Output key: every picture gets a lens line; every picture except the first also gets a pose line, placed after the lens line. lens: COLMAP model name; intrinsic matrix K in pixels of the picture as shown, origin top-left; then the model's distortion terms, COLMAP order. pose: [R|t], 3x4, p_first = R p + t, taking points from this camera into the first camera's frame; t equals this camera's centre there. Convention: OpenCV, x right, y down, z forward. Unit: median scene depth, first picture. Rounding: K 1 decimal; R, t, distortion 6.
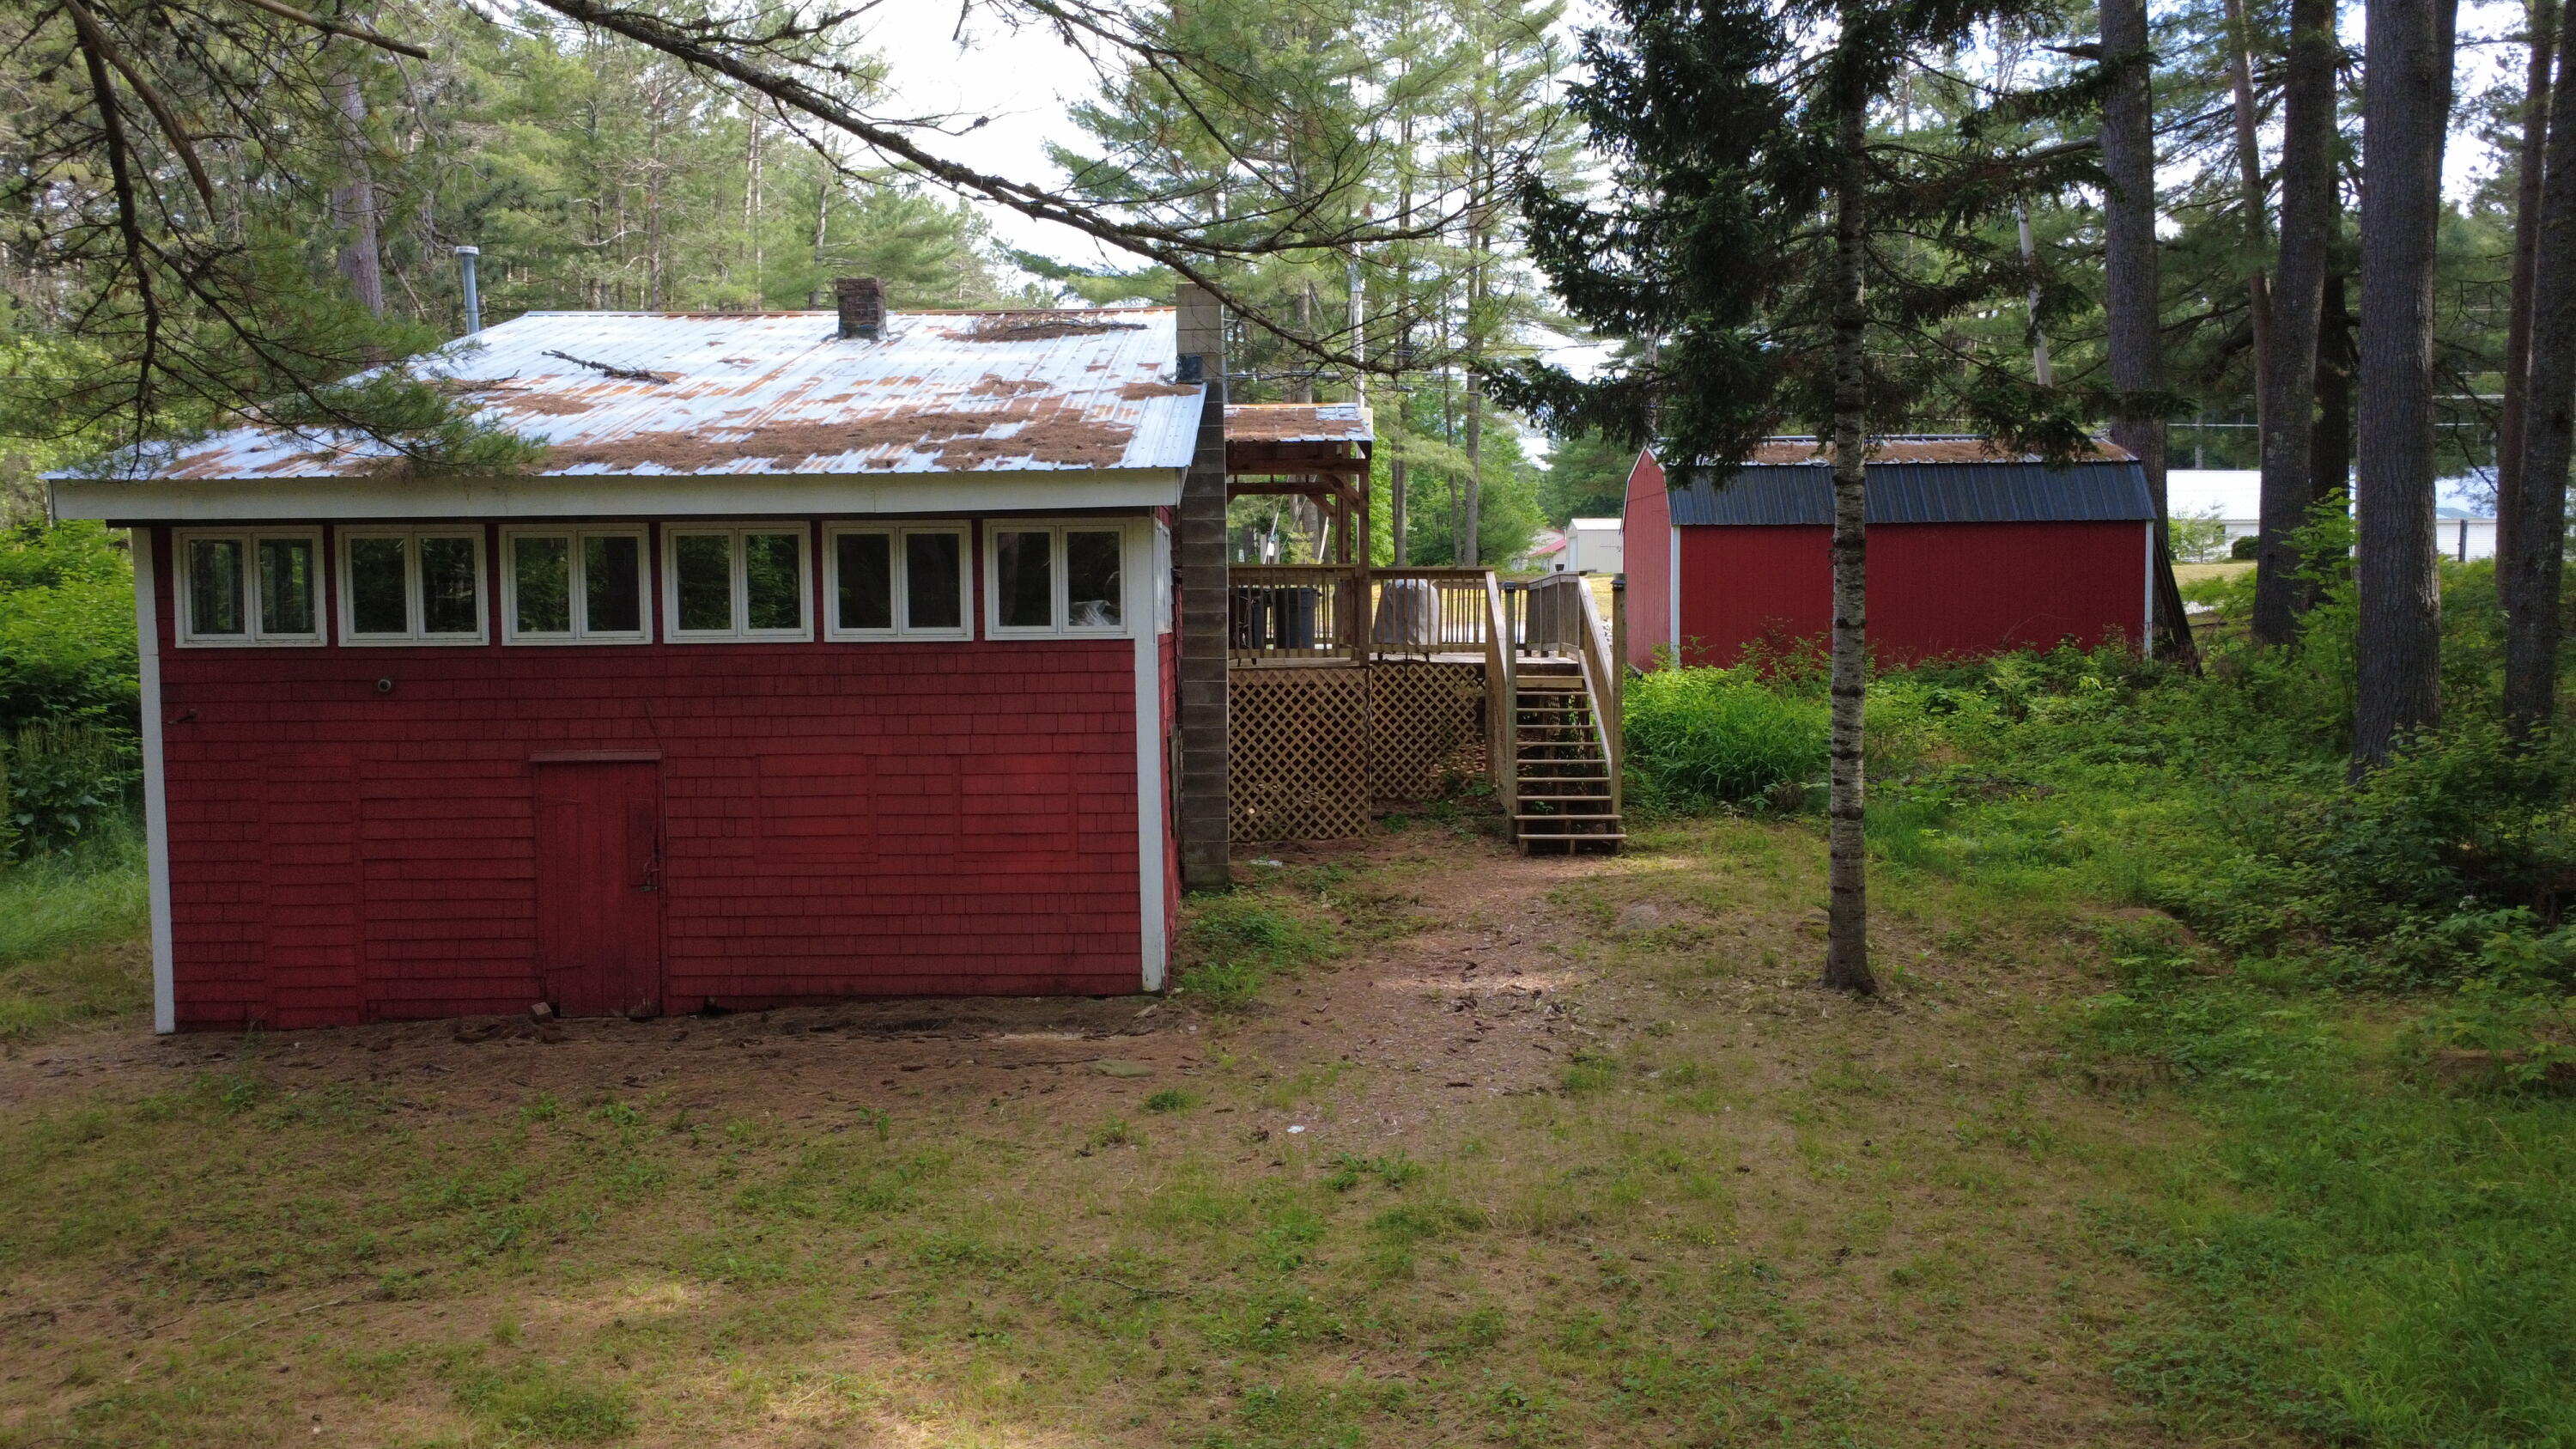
lens RADIAL K [[1874.9, 0, 1289.8], [0, 1874.9, 726.3], [0, 0, 1]] dist [0.001882, 0.001495]
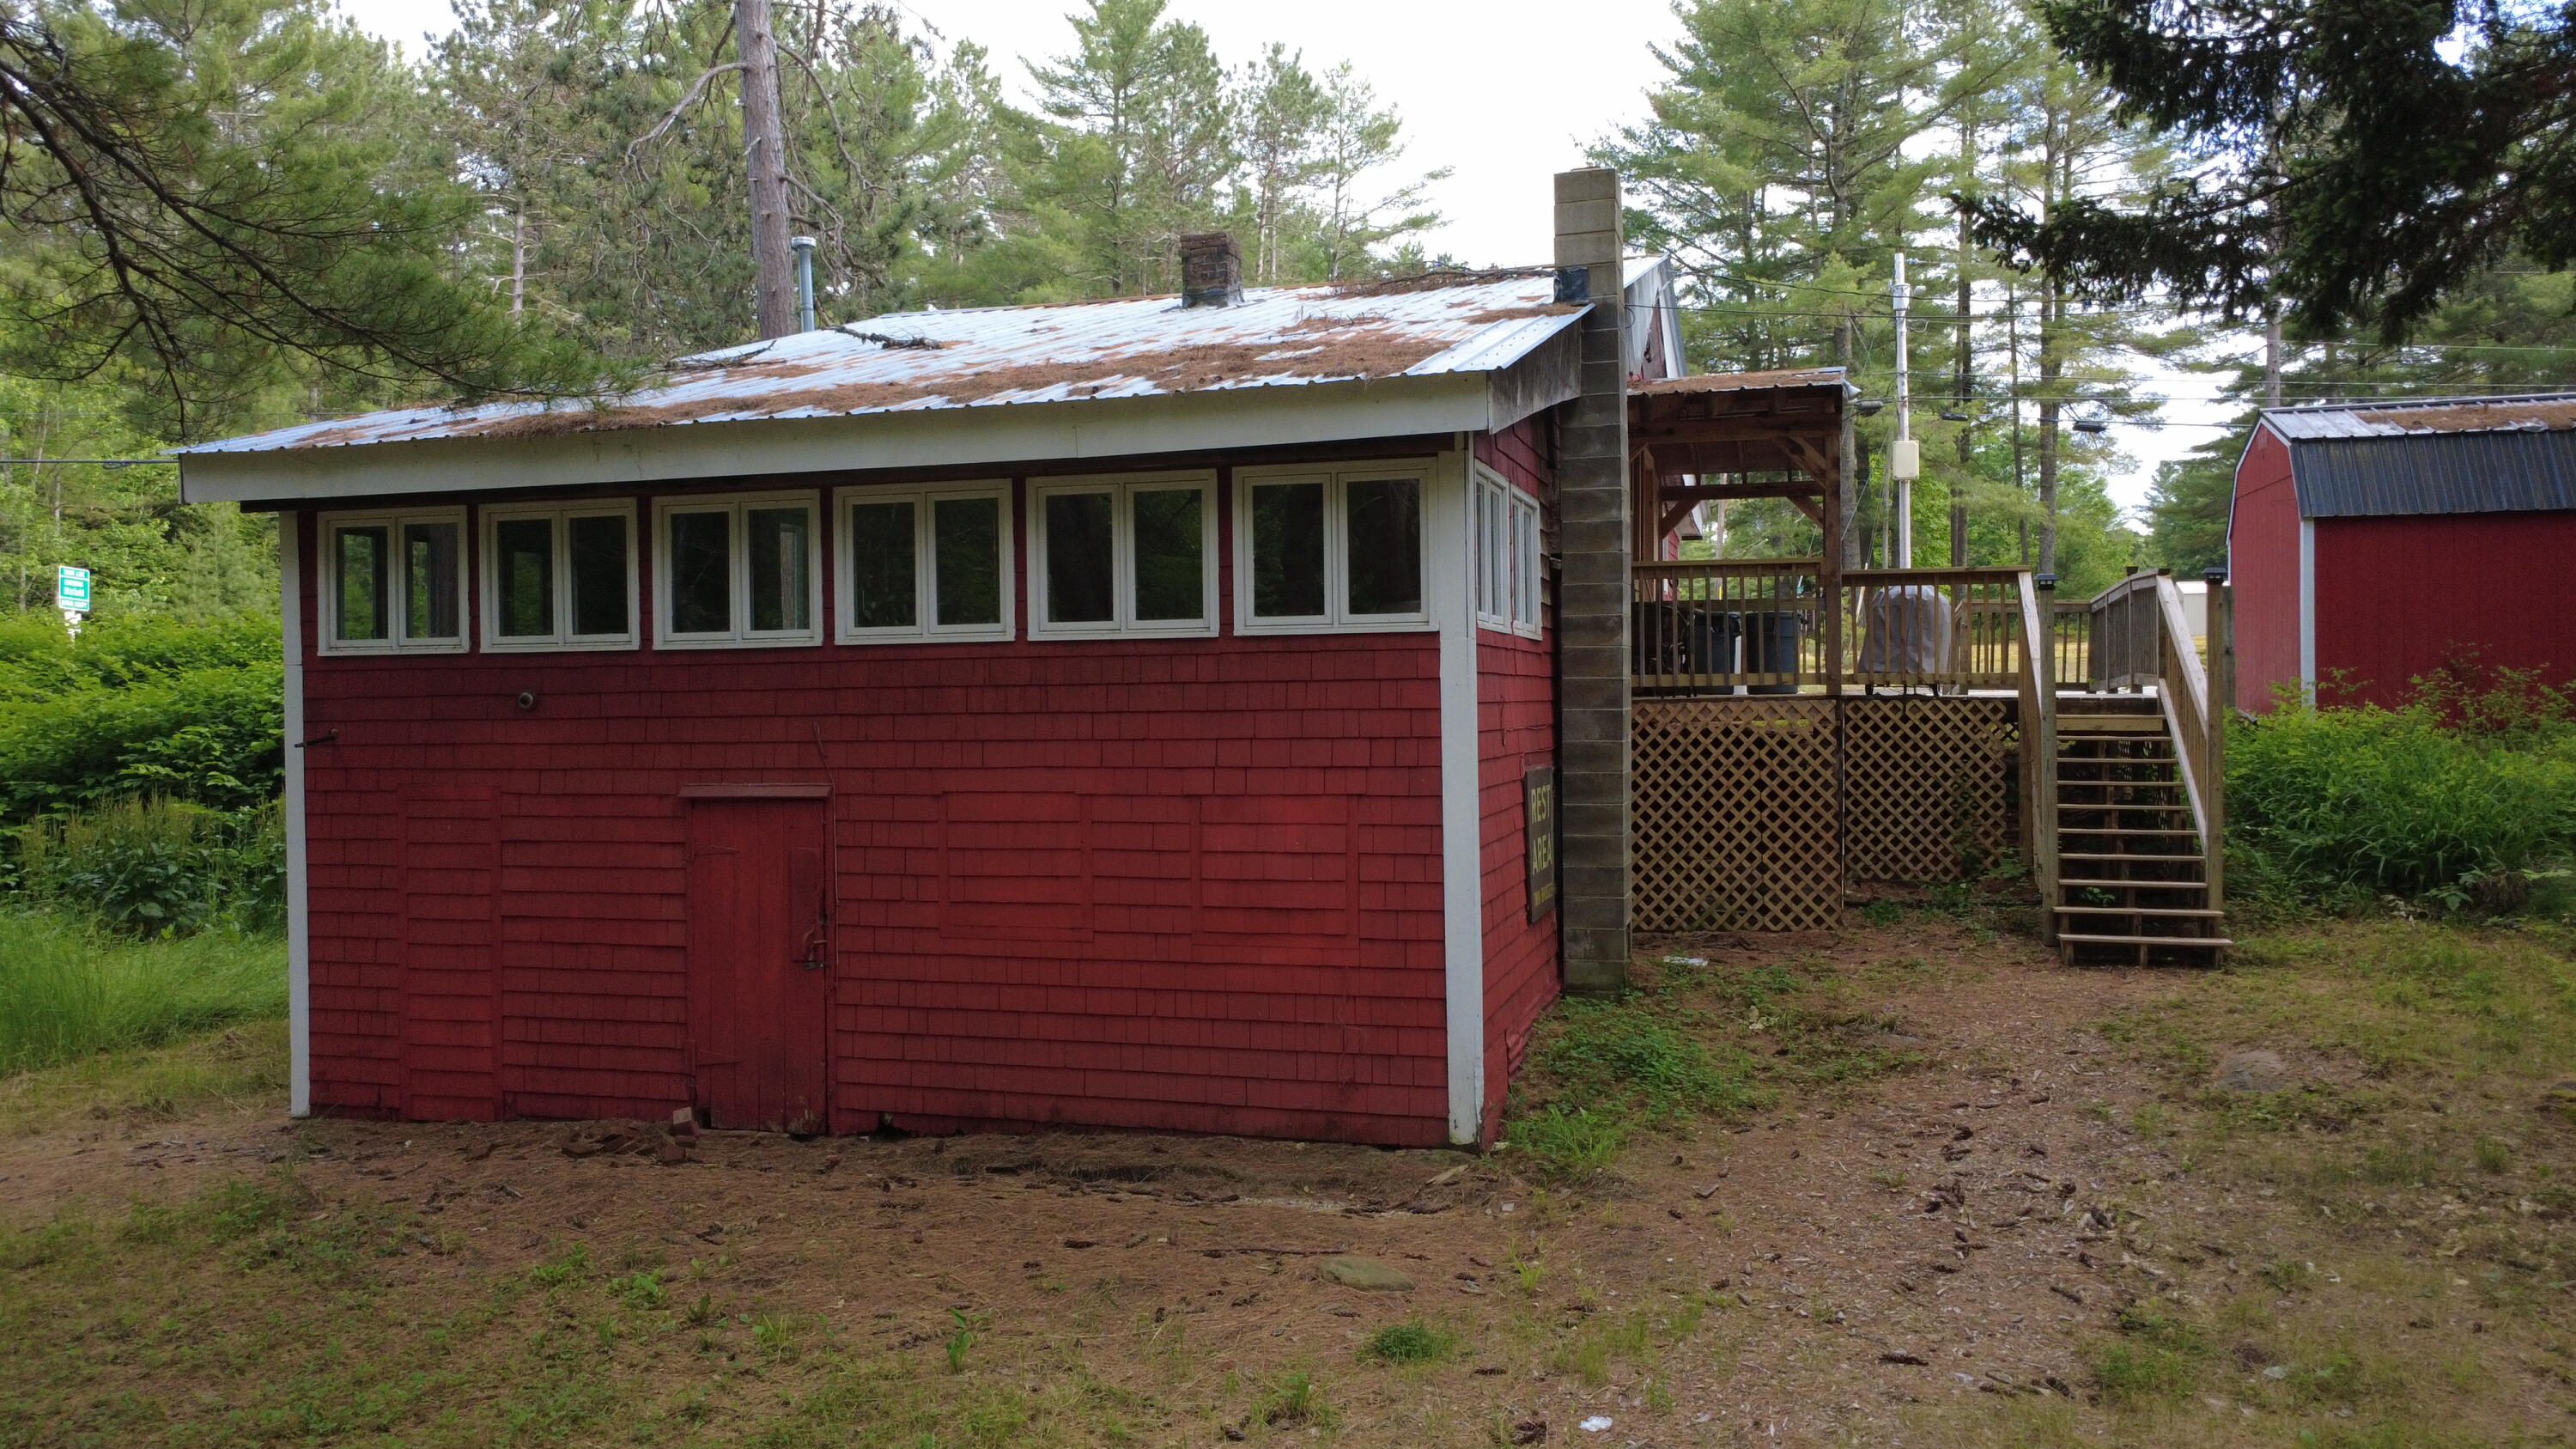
lens RADIAL K [[1874.9, 0, 1284.9], [0, 1874.9, 719.6], [0, 0, 1]] dist [0.001882, 0.001495]
pose [[0.956369, 0.000696, -0.292162, 0.065157], [-0.014698, 0.998846, -0.045731, 0.018409], [0.291793, 0.048030, 0.955275, 0.320275]]
